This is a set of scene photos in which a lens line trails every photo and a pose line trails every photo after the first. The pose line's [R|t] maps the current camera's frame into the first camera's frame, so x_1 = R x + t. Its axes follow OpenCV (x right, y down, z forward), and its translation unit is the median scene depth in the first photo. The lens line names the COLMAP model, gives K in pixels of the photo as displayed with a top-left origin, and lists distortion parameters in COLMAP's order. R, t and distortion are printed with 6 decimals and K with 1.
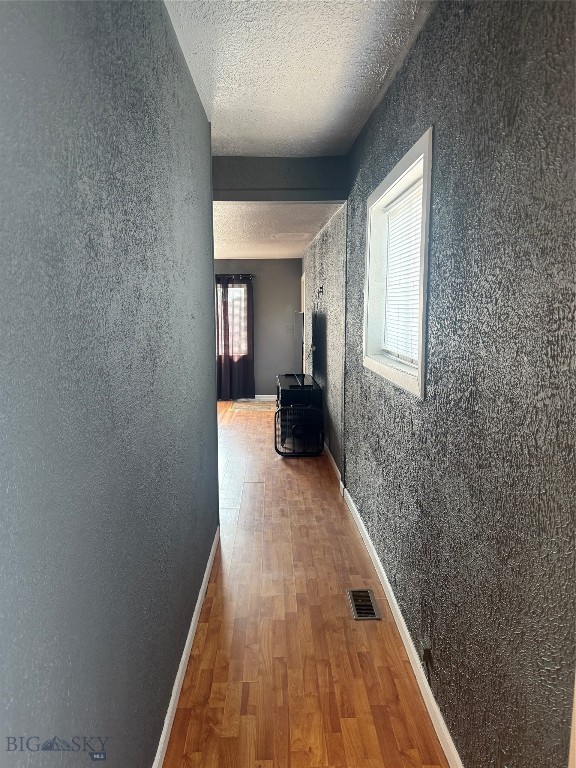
lens RADIAL K [[535.2, 0, 288.0], [0, 535.2, 384.0], [0, 0, 1]] dist [0.112472, -0.158164]
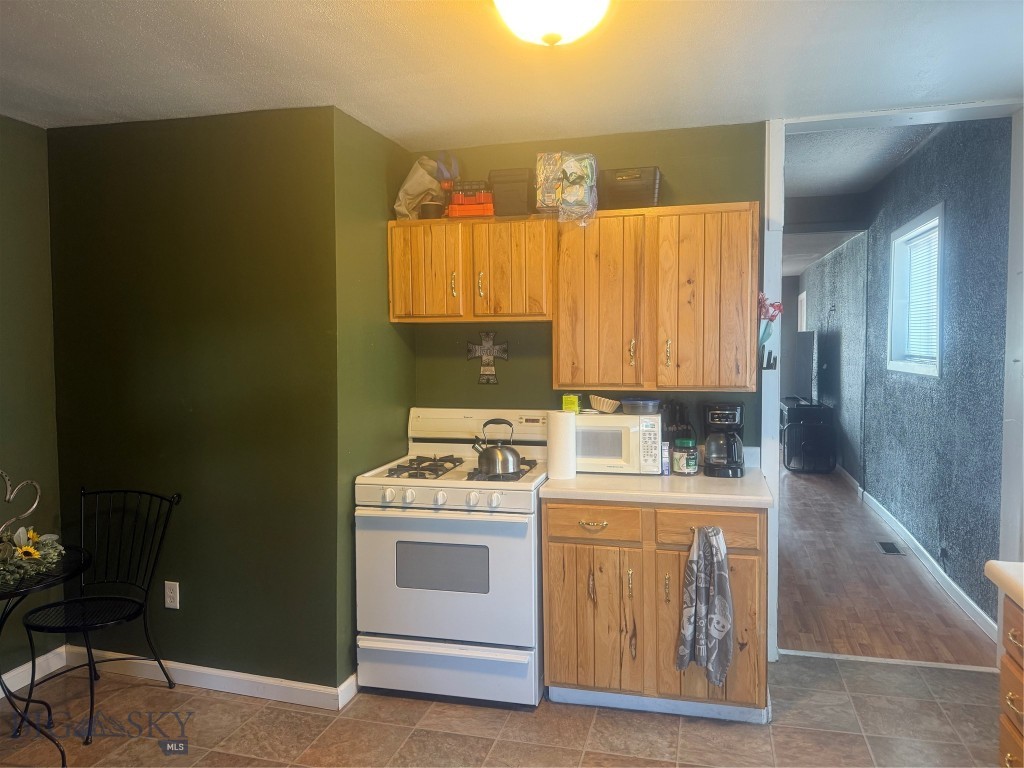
lens RADIAL K [[713.6, 0, 518.9], [0, 713.6, 385.4], [0, 0, 1]] dist [0.112472, -0.158164]
pose [[0.954545, 0.010211, -0.297891, -0.125536], [-0.032951, 0.996902, -0.071418, 0.112718], [0.296239, 0.077988, 0.951925, -0.605952]]
